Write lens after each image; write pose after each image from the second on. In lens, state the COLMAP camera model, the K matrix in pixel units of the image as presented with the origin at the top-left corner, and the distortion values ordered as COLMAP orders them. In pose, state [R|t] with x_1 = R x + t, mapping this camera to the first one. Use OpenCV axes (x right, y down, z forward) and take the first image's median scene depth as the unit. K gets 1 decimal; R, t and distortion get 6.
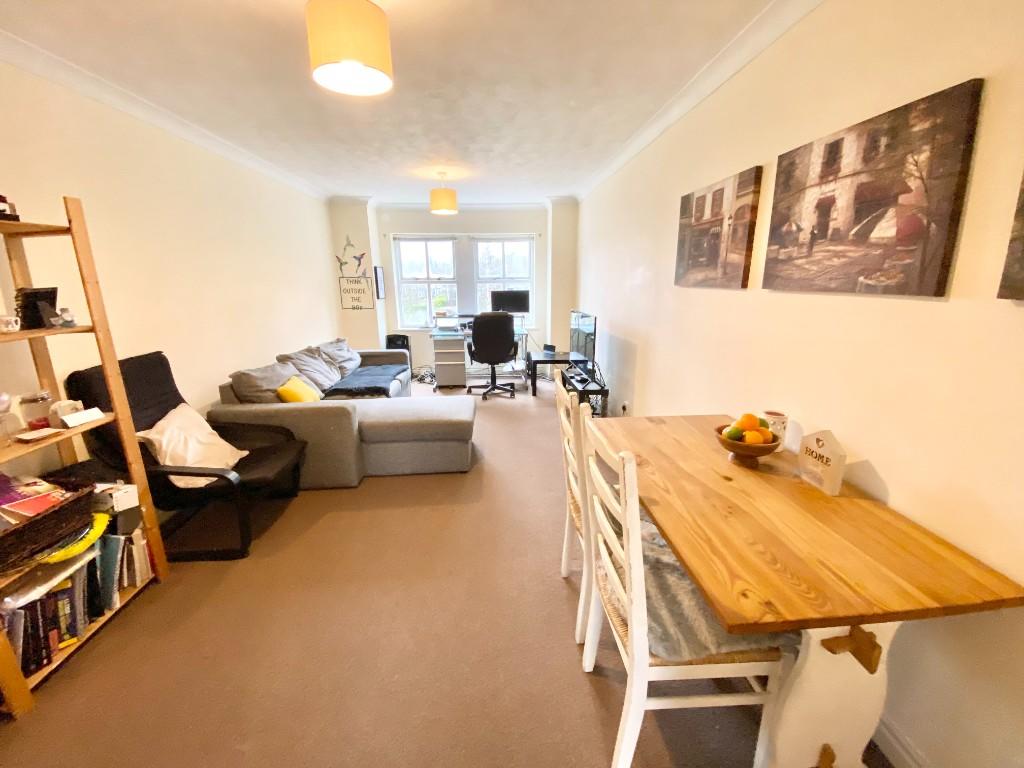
lens RADIAL K [[426.4, 0, 518.9], [0, 426.4, 388.5], [0, 0, 1]] dist [-0.008814, -0.001781]
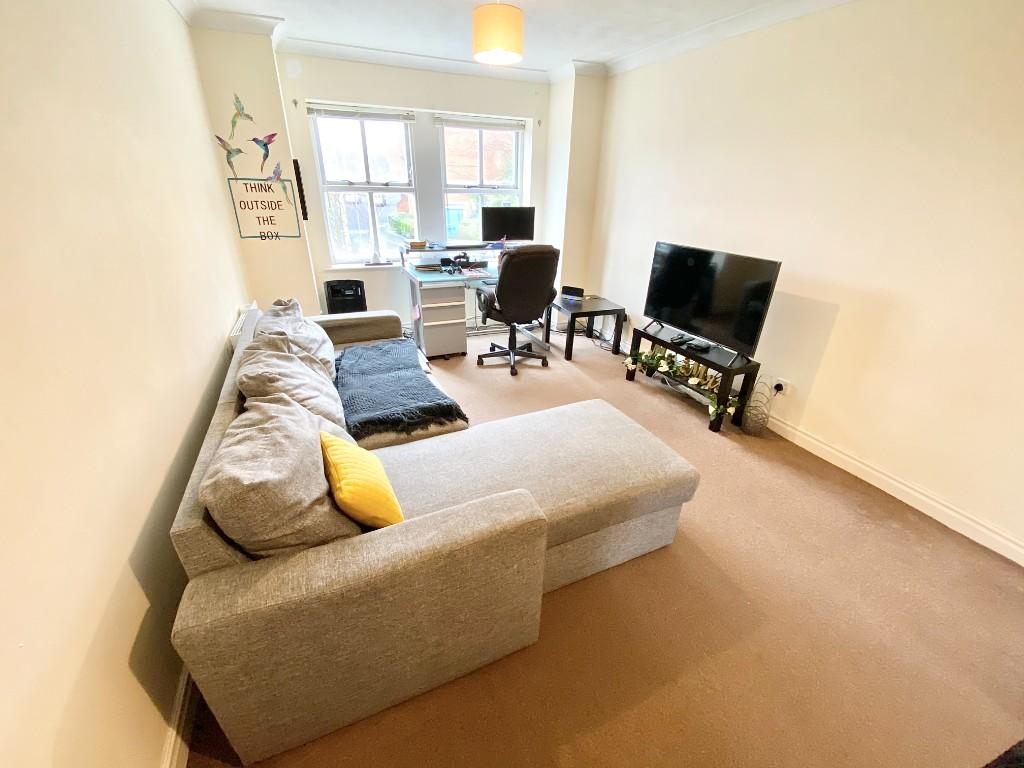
lens RADIAL K [[426.4, 0, 504.9], [0, 426.4, 385.1], [0, 0, 1]] dist [-0.008814, -0.001781]
pose [[0.941422, -0.120720, 0.314882, -0.285588], [0.058226, 0.977895, 0.200827, -0.088648], [-0.332166, -0.170729, 0.927641, 0.324897]]
